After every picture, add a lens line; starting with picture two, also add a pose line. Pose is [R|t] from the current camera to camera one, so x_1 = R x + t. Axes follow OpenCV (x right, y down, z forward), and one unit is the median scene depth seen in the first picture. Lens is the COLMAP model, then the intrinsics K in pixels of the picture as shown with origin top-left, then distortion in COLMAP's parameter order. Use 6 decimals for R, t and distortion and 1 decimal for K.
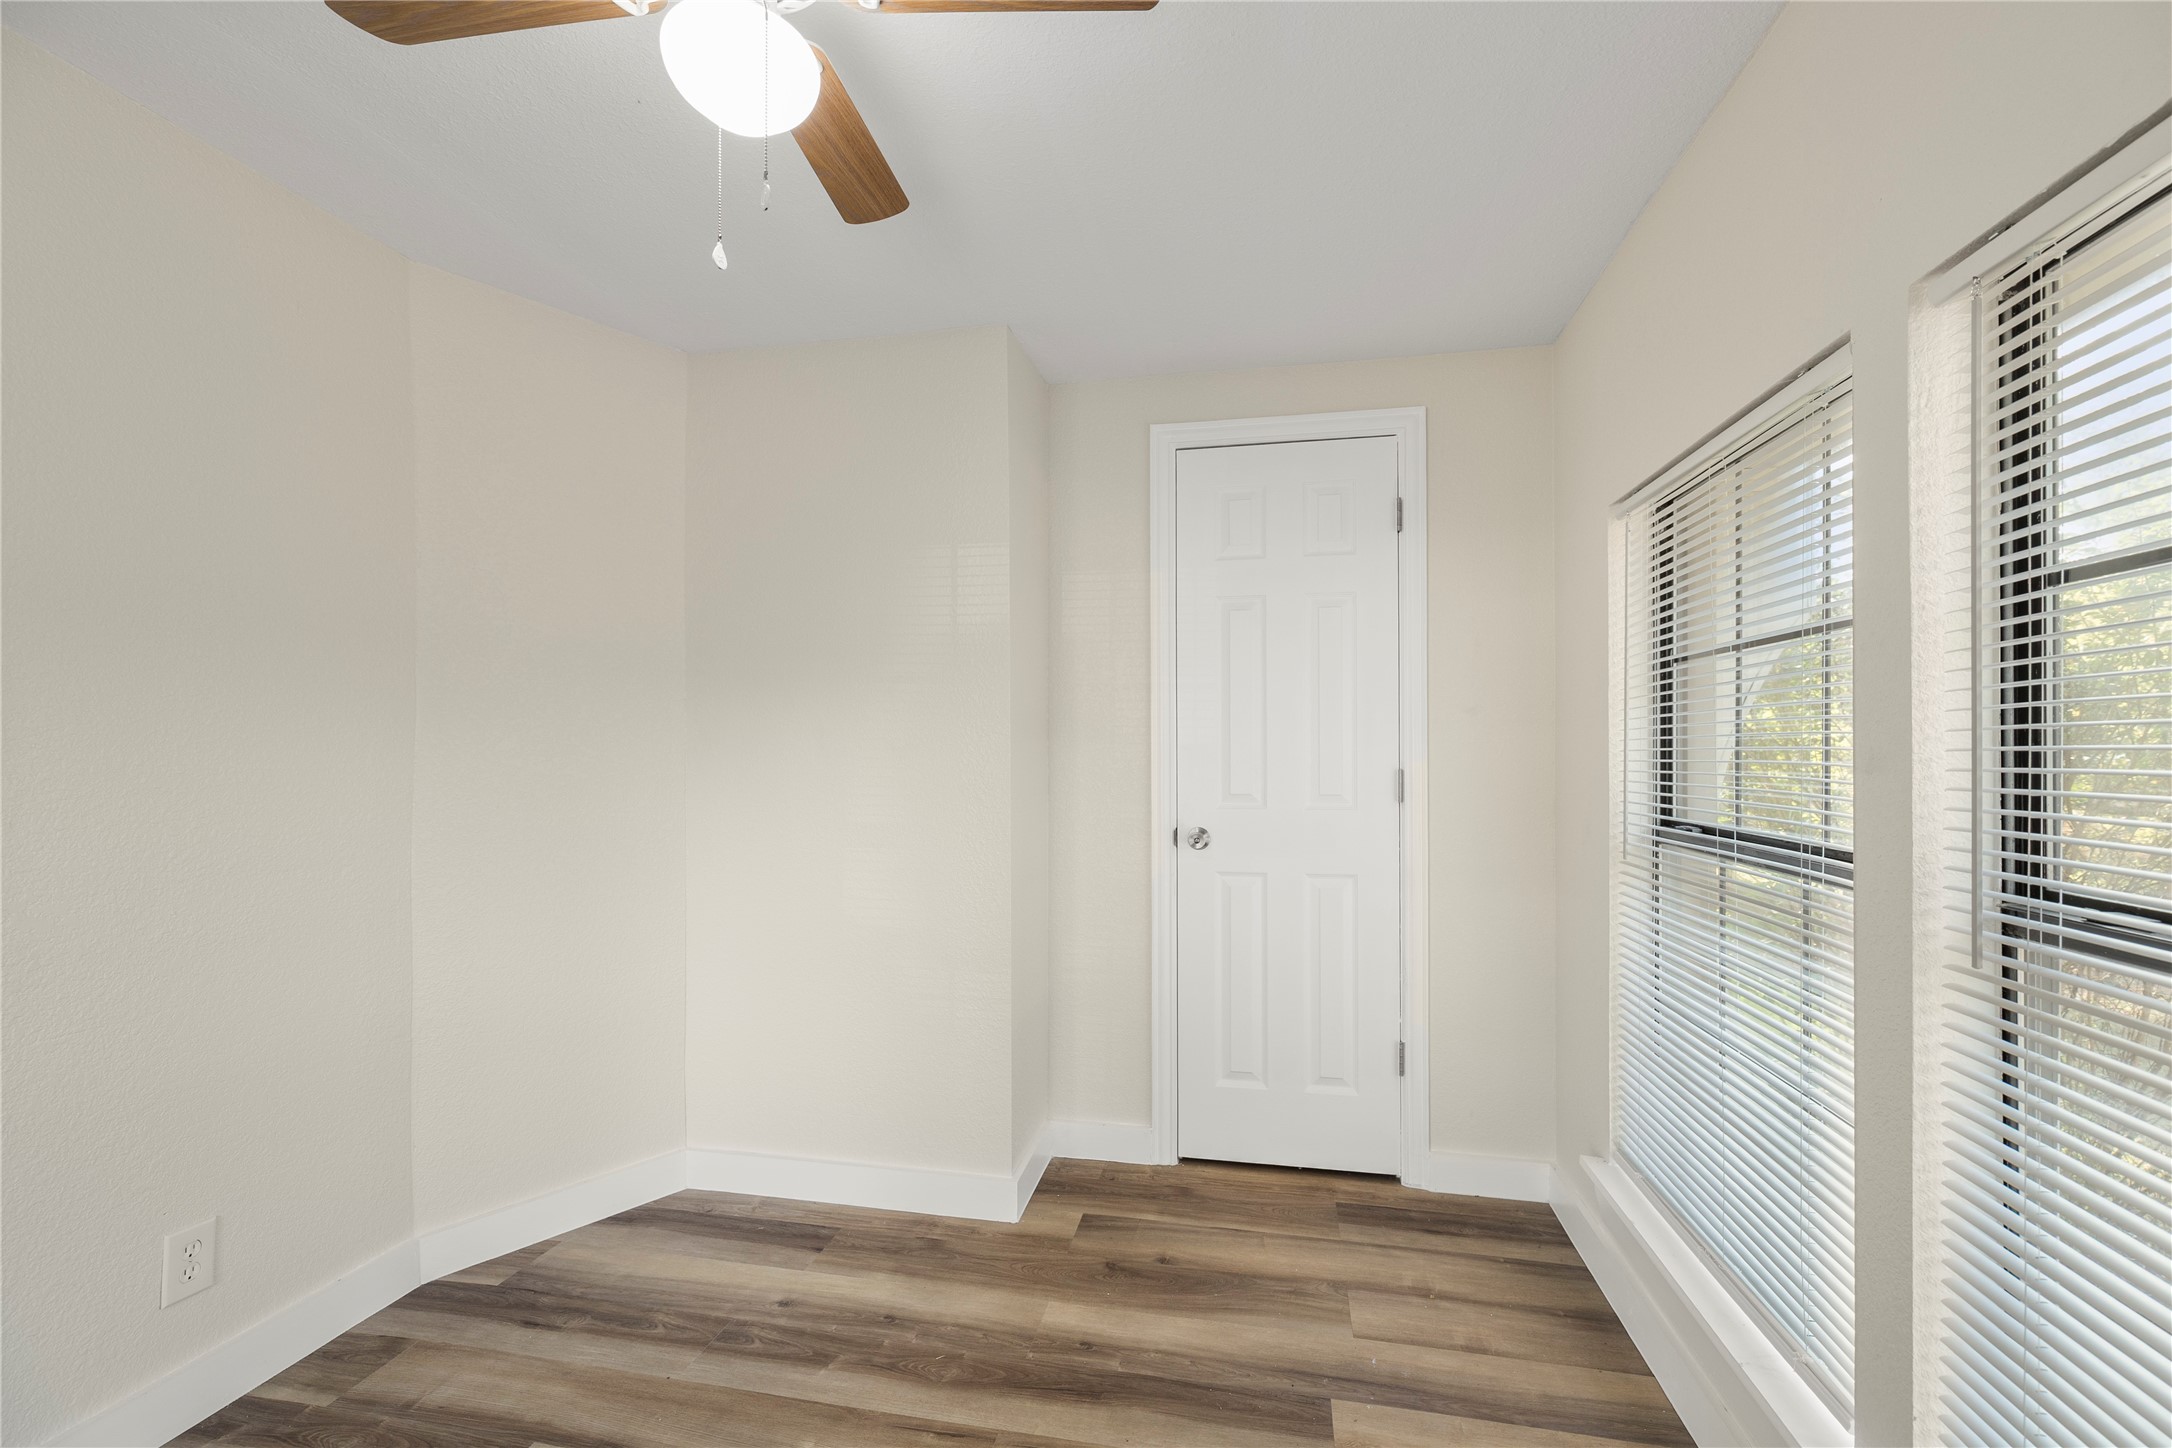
lens RADIAL K [[925.1, 0, 1077.0], [0, 925.1, 737.3], [0, 0, 1]] dist [-0.000220, 0.003996]
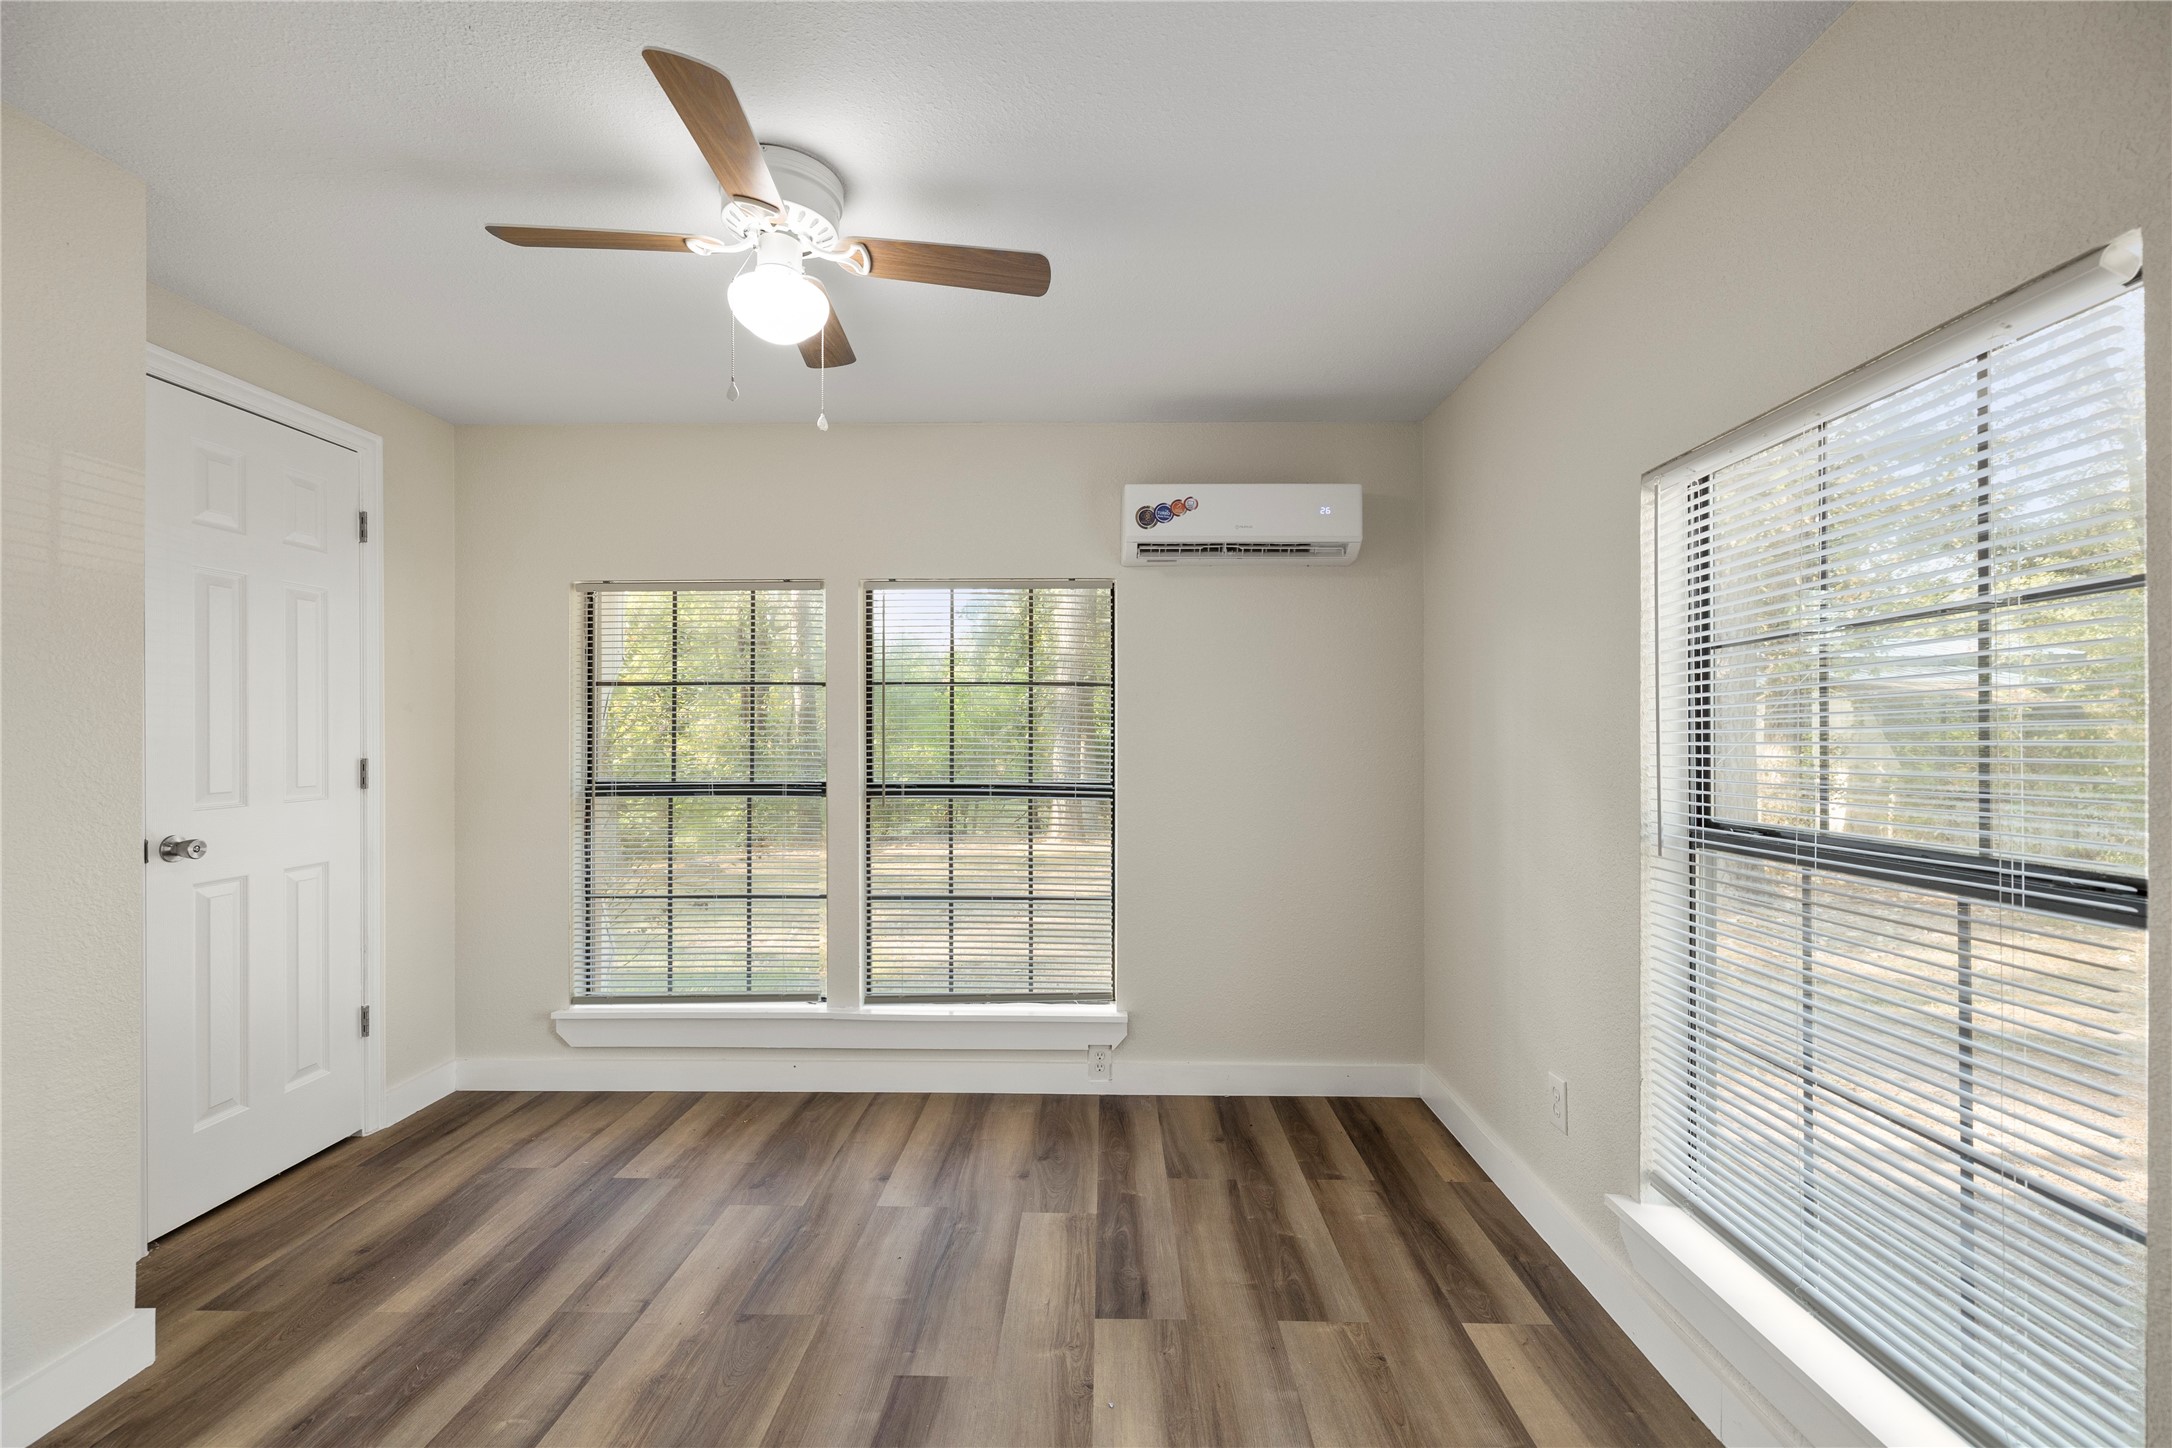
lens RADIAL K [[925.1, 0, 1077.0], [0, 925.1, 737.3], [0, 0, 1]] dist [-0.000220, 0.003996]
pose [[-0.159073, -0.004921, 0.987255, -0.883059], [-0.002123, 0.999987, 0.004642, 0.001981], [-0.987265, -0.001357, -0.159081, 0.343781]]
